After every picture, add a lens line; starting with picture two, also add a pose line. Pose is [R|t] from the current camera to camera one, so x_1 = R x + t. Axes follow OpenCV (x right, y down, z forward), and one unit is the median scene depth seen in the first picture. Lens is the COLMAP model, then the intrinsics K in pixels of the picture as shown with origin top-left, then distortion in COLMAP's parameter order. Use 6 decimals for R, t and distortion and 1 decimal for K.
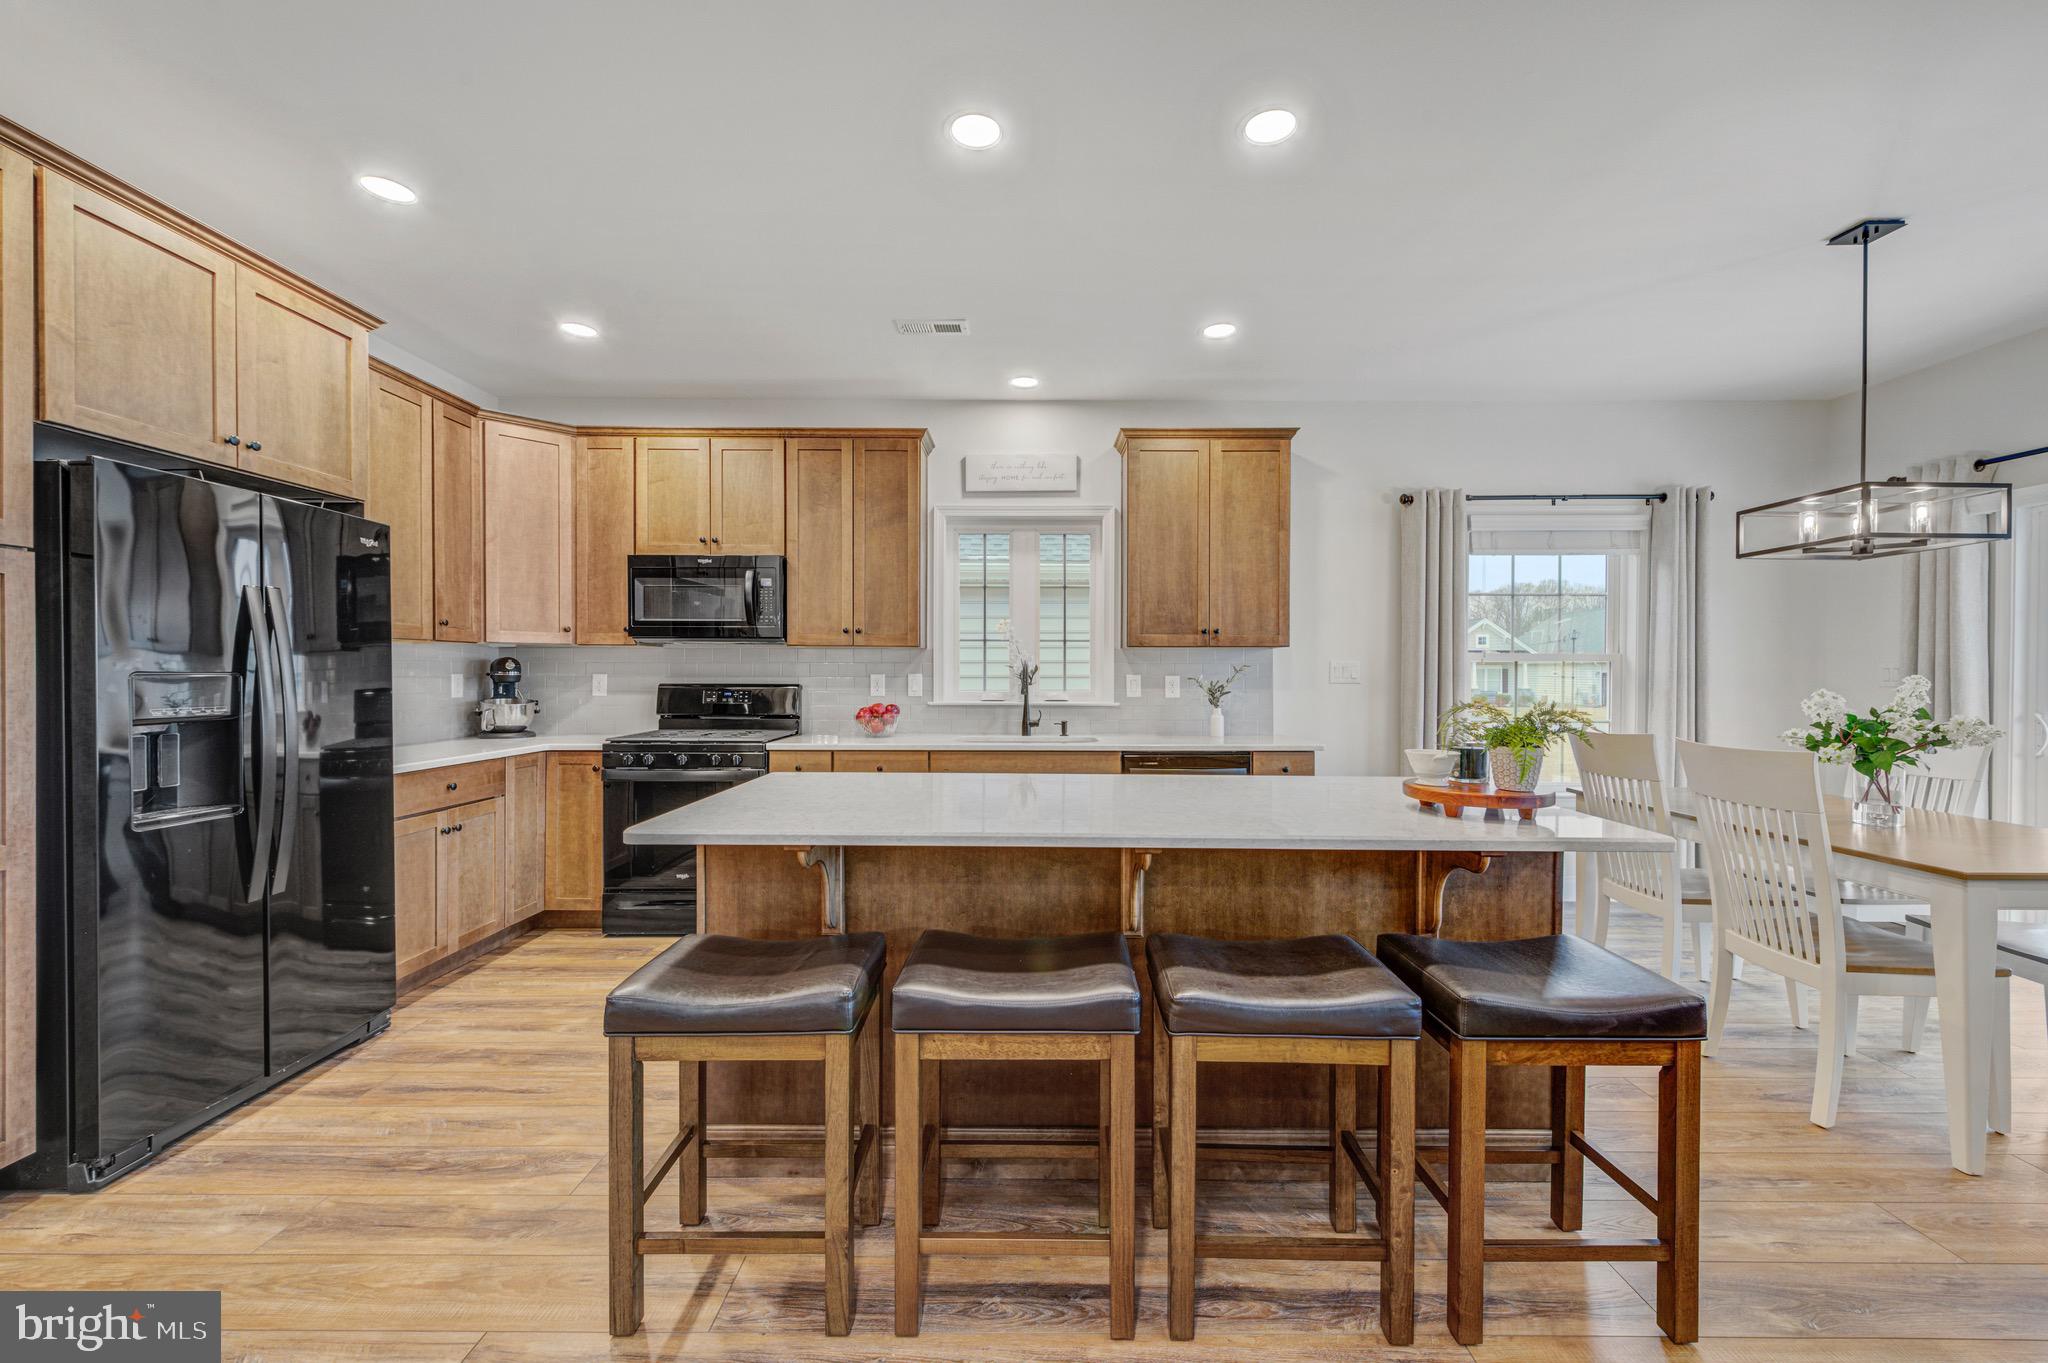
lens RADIAL K [[811.9, 0, 1027.8], [0, 811.9, 677.1], [0, 0, 1]] dist [-0.001092, -0.000073]
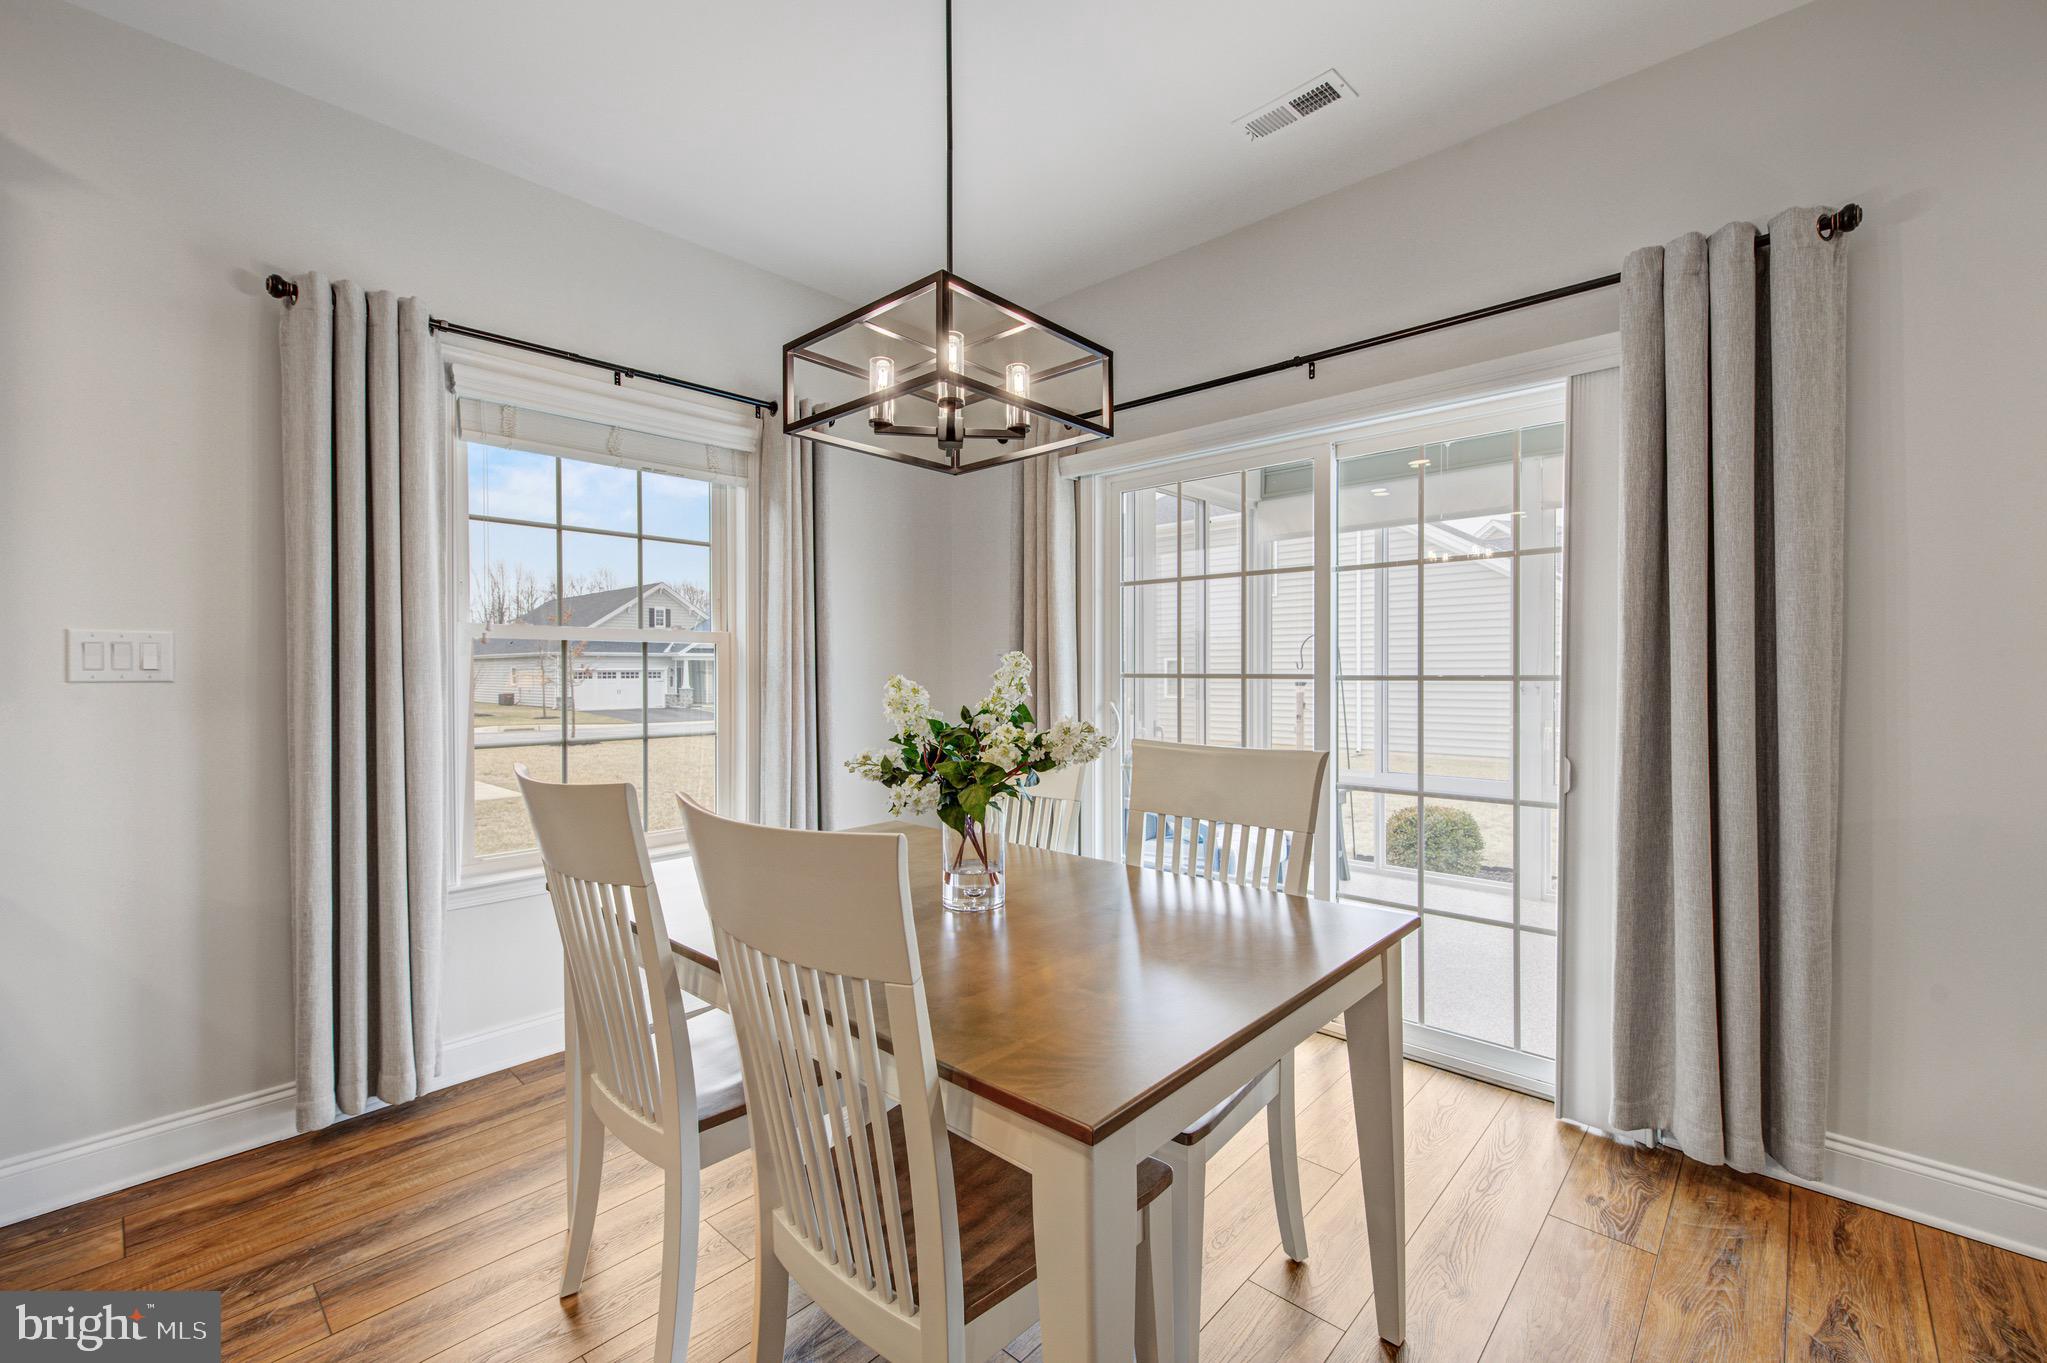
lens RADIAL K [[859.2, 0, 1027.7], [0, 859.2, 672.3], [0, 0, 1]] dist [0.001866, 0.000224]
pose [[0.675111, -0.007548, 0.737677, 0.610206], [0.010990, 0.999940, 0.000173, 0.013521], [-0.737634, 0.007990, 0.675154, 0.543381]]
